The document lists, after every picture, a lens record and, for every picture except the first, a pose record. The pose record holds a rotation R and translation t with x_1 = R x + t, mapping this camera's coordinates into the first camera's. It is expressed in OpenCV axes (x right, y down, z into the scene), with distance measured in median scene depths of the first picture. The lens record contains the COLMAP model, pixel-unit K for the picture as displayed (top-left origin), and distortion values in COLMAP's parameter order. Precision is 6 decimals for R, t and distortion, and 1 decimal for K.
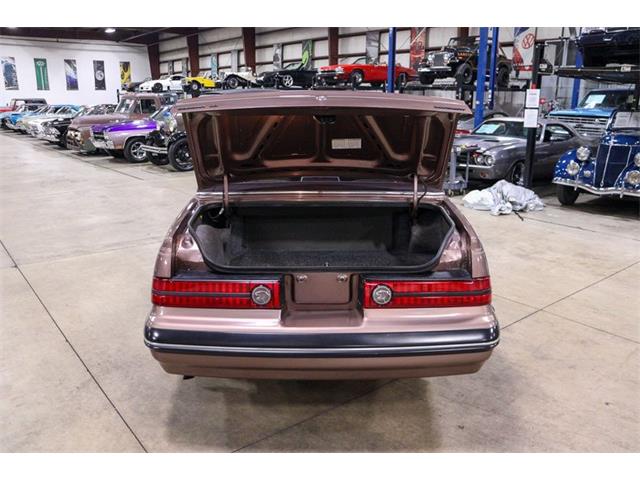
lens RADIAL K [[533.9, 0, 320.0], [0, 533.9, 240.0], [0, 0, 1]] dist [-0.185967, 0.190288]
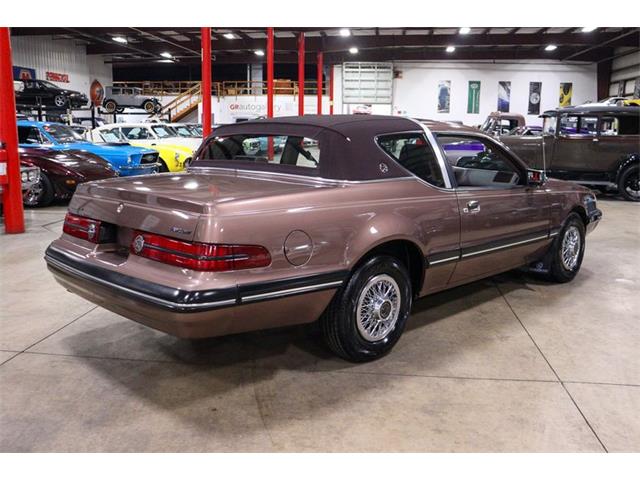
lens RADIAL K [[621.6, 0, 320.0], [0, 621.6, 240.0], [0, 0, 1]] dist [-0.128498, 0.199616]
pose [[0.708366, 0.132007, -0.693391, 0.197899], [-0.192177, 0.981314, -0.009506, 0.005336], [0.679180, 0.139988, 0.720498, 0.048511]]
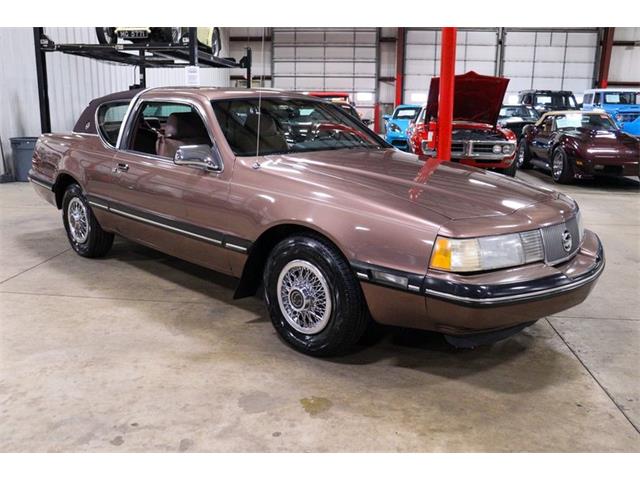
lens RADIAL K [[580.6, 0, 320.0], [0, 580.6, 240.0], [0, 0, 1]] dist [-0.118311, 0.143291]
pose [[-0.694444, 0.152884, -0.703118, 0.186507], [-0.205010, 0.894626, 0.397007, -0.119602], [0.689724, 0.419845, -0.589925, 0.519398]]
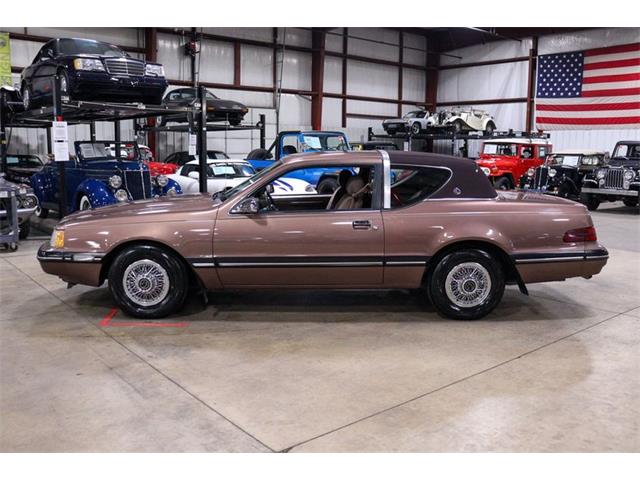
lens RADIAL K [[621.6, 0, 320.0], [0, 621.6, 240.0], [0, 0, 1]] dist [-0.128498, 0.199616]
pose [[-0.049714, -0.153109, 0.986958, -0.379542], [0.248613, 0.955179, 0.160701, -0.074263], [-0.967326, 0.253360, -0.009421, 0.308817]]
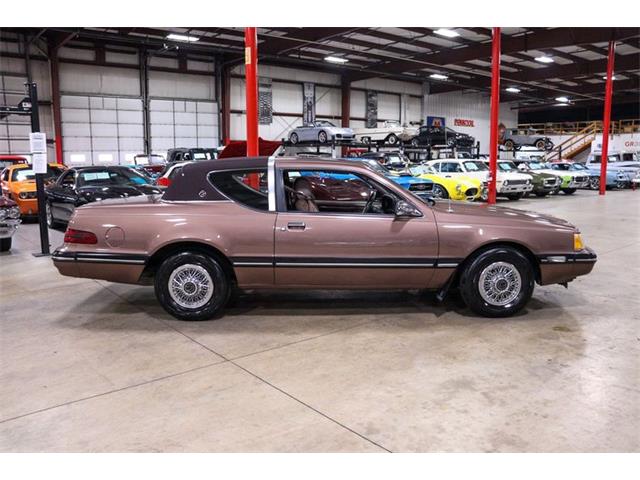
lens RADIAL K [[533.9, 0, 320.0], [0, 533.9, 240.0], [0, 0, 1]] dist [-0.185967, 0.190288]
pose [[0.013946, 0.147151, -0.989016, 0.346884], [-0.256486, 0.956544, 0.138703, -0.061109], [0.966447, 0.251735, 0.051082, 0.283989]]
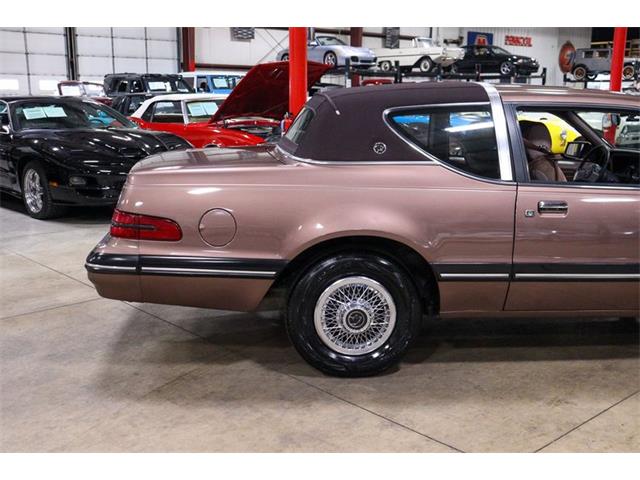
lens RADIAL K [[725.3, 0, 320.0], [0, 725.3, 240.0], [0, 0, 1]] dist [-0.013934, 0.037169]
pose [[0.064327, 0.194166, -0.978857, 0.272251], [-0.263349, 0.949421, 0.171020, -0.034632], [0.962554, 0.246780, 0.112207, 0.193338]]
